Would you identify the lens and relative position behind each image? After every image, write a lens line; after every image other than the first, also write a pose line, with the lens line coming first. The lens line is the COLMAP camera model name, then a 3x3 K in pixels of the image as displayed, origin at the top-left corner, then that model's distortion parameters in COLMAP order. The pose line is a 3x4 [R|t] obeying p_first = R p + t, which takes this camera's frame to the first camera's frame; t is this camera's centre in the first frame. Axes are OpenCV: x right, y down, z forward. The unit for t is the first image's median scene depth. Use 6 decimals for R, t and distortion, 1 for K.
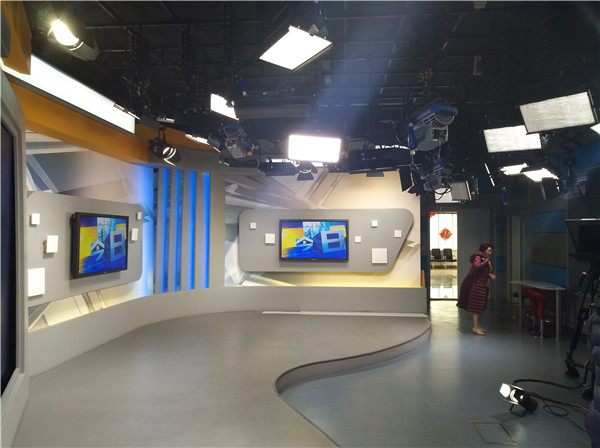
lens RADIAL K [[464.9, 0, 298.6], [0, 464.9, 223.4], [0, 0, 1]] dist [0.006472, 0.033137]
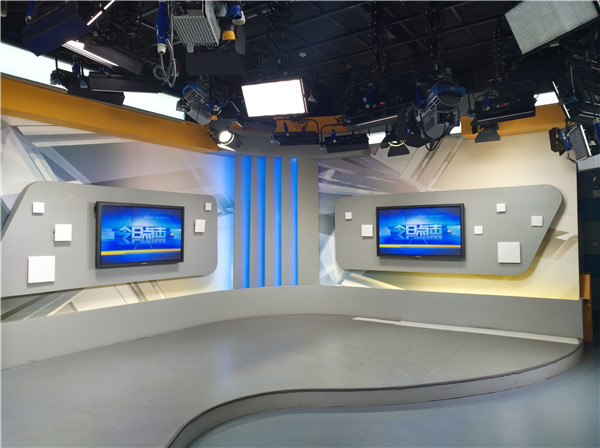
lens RADIAL K [[464.9, 0, 294.0], [0, 464.9, 228.1], [0, 0, 1]] dist [0.006472, 0.033137]
pose [[0.871694, -0.015847, -0.489794, 0.282280], [0.019456, 0.999808, 0.002279, 0.028997], [0.489664, -0.011516, 0.871835, 0.252111]]
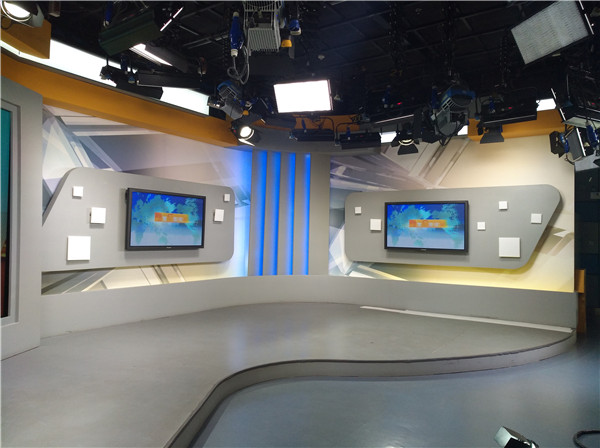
lens RADIAL K [[464.9, 0, 293.9], [0, 464.9, 226.5], [0, 0, 1]] dist [0.006472, 0.033137]
pose [[0.870896, 0.006787, -0.491420, 0.287524], [-0.008472, 0.999963, -0.001205, 0.047083], [0.491394, 0.005213, 0.870922, 0.188240]]
